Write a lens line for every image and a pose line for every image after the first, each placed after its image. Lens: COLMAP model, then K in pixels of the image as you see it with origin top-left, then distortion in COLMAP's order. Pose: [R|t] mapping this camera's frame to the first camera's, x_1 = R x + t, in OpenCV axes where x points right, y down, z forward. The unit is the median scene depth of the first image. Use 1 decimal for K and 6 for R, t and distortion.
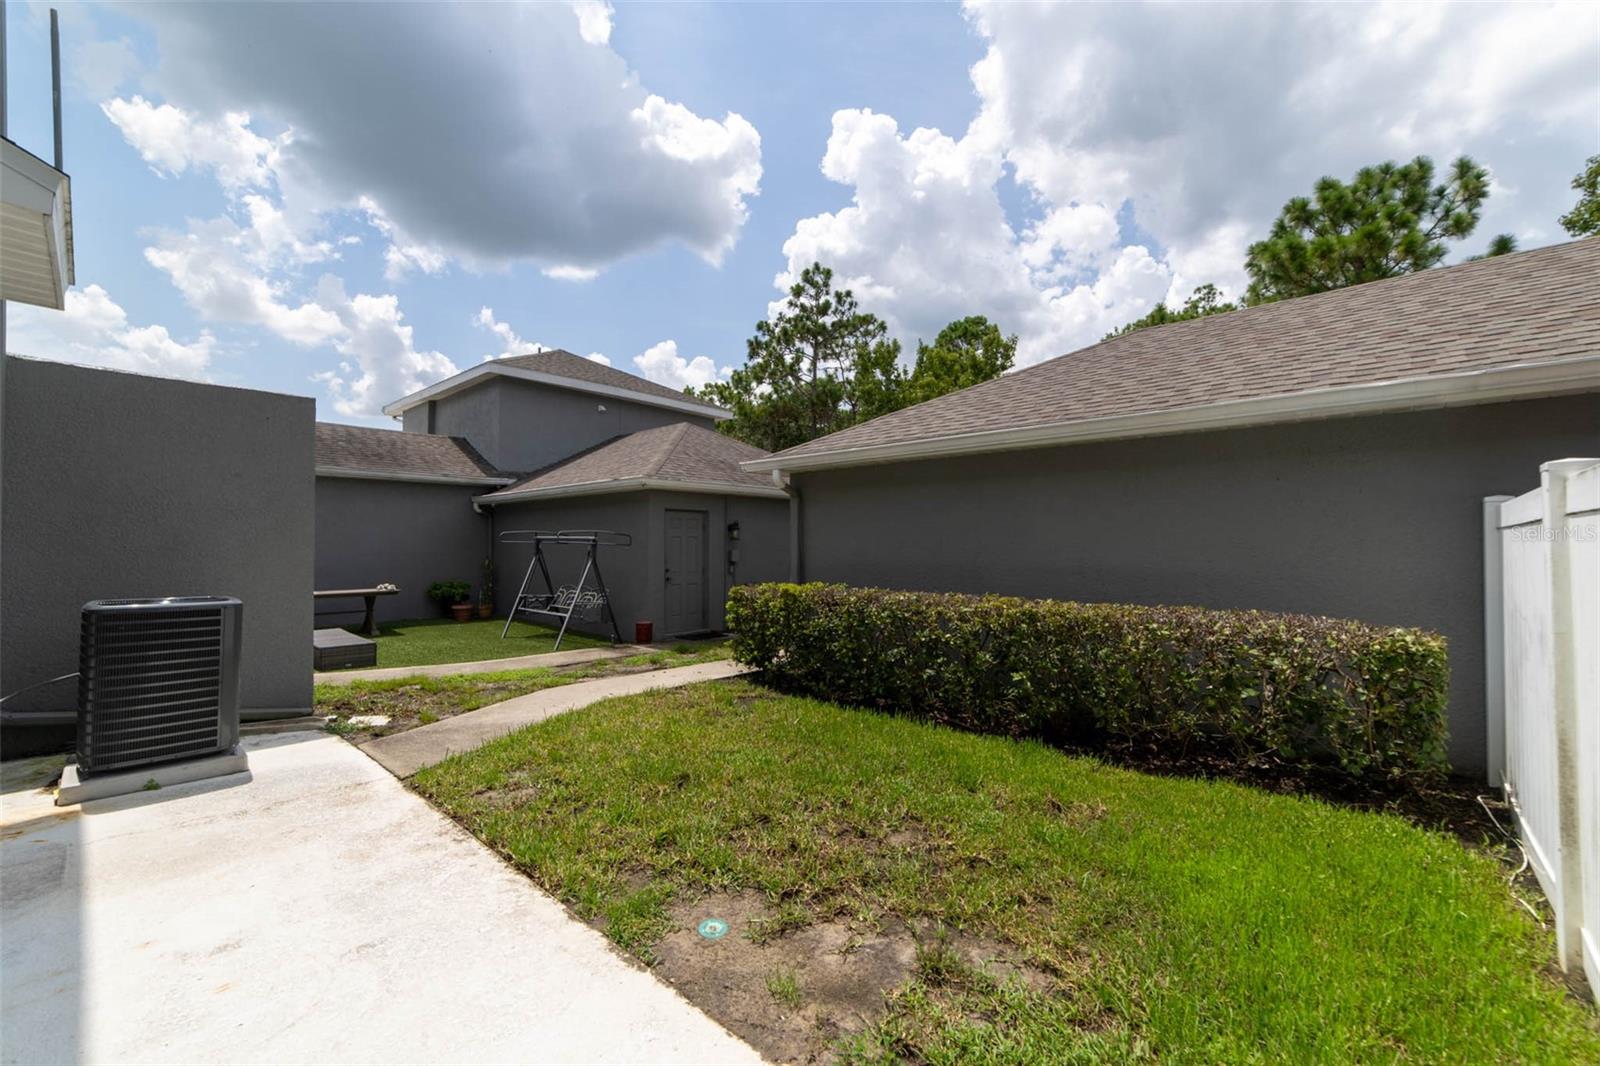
lens RADIAL K [[632.5, 0, 800.0], [0, 632.5, 533.0], [0, 0, 1]] dist [-0.000819, -0.000057]
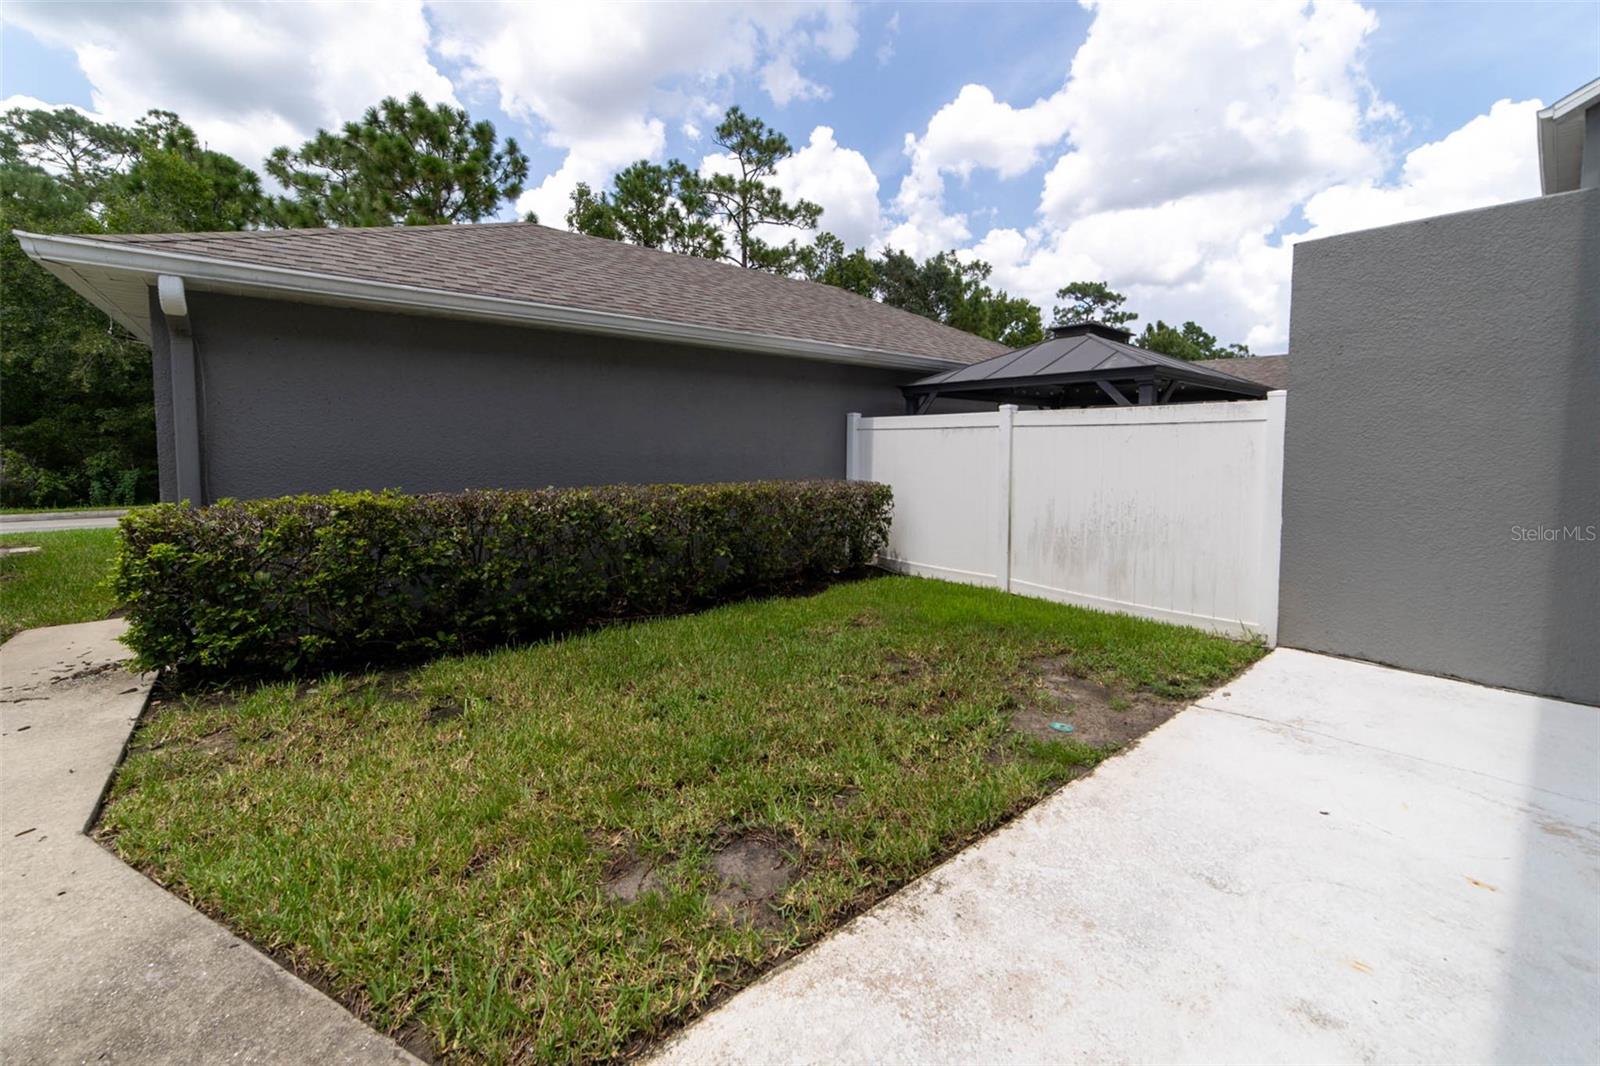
lens RADIAL K [[658.3, 0, 801.5], [0, 658.3, 464.1], [0, 0, 1]] dist [0.000139, 0.000181]
pose [[0.149467, -0.032756, 0.988224, -1.184613], [-0.026078, 0.998973, 0.037057, 0.038484], [-0.988423, -0.031310, 0.148459, 1.036021]]
